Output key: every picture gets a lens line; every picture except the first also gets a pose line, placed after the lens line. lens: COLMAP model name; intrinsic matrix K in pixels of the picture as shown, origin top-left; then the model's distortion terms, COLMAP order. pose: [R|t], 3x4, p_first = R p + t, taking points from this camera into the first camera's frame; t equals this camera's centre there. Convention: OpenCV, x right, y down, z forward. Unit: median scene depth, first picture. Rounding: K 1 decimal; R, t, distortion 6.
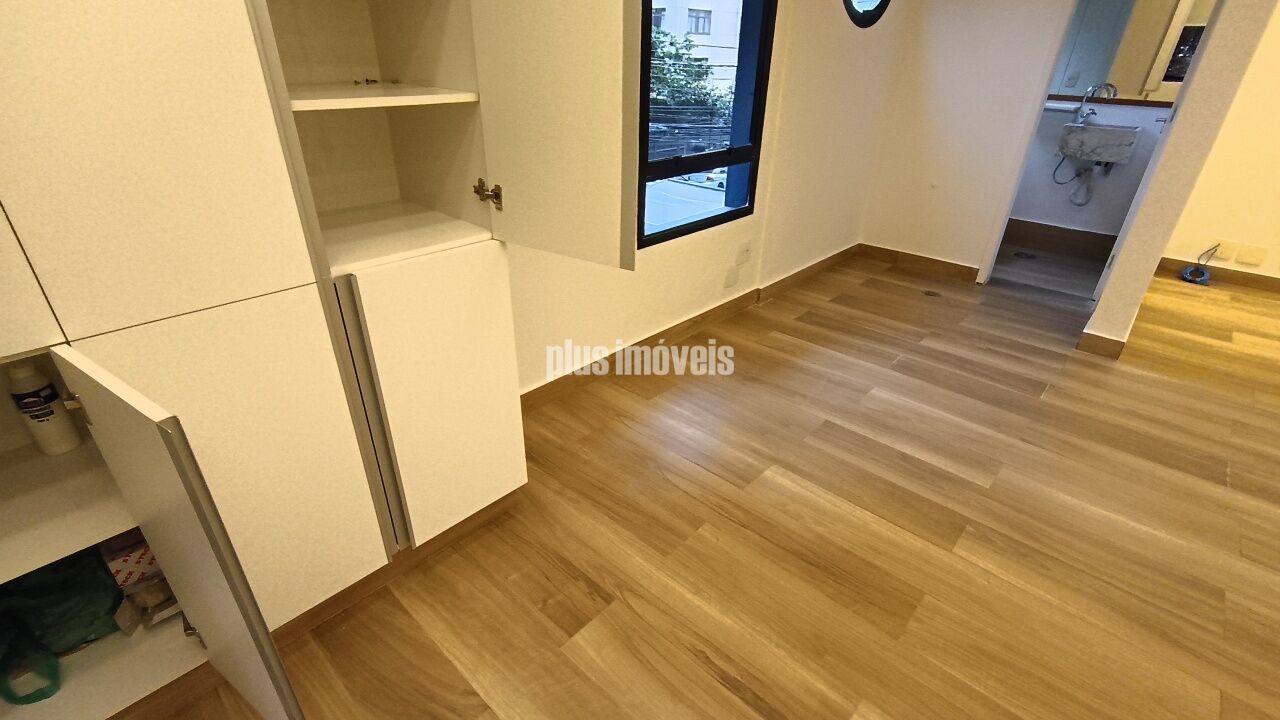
lens RADIAL K [[580.1, 0, 634.9], [0, 580.1, 360.2], [0, 0, 1]] dist [-0.002956, -0.000913]
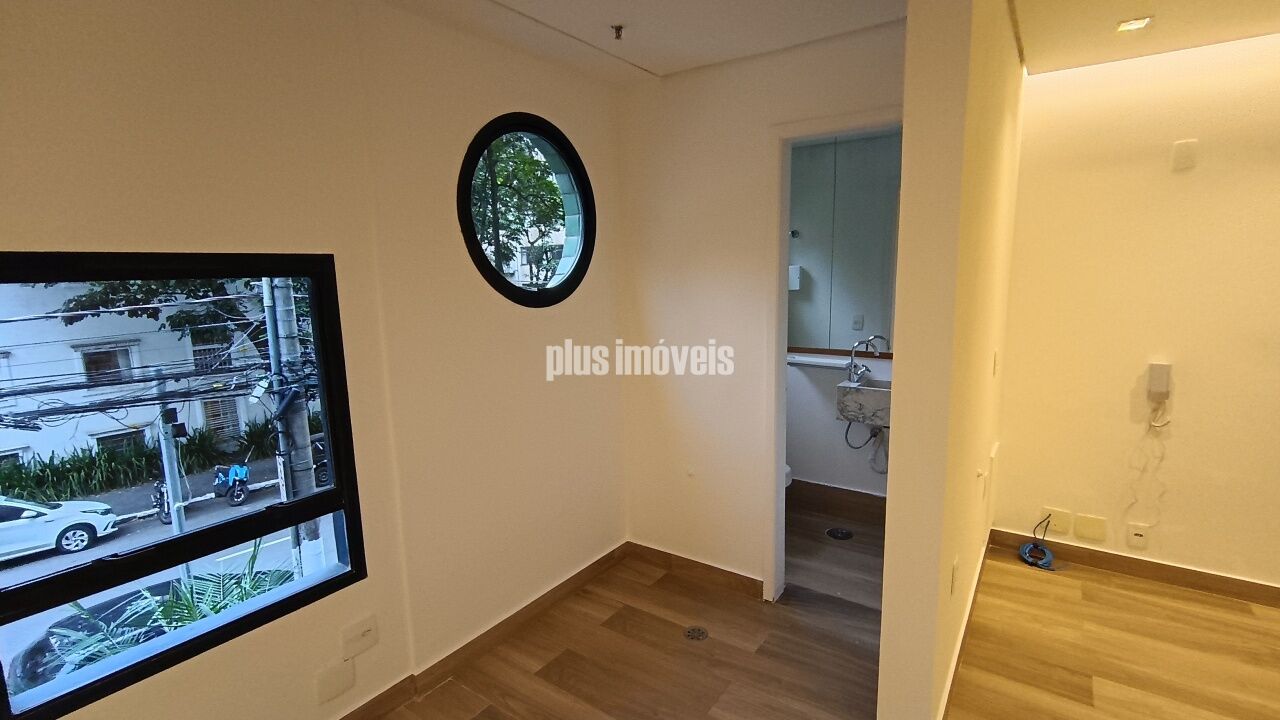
lens RADIAL K [[580.1, 0, 641.5], [0, 580.1, 364.6], [0, 0, 1]] dist [-0.002956, -0.000913]
pose [[0.991347, -0.064143, 0.114532, 0.371715], [0.097566, 0.943746, -0.315951, -0.199763], [-0.087822, 0.324392, 0.941837, 0.225341]]
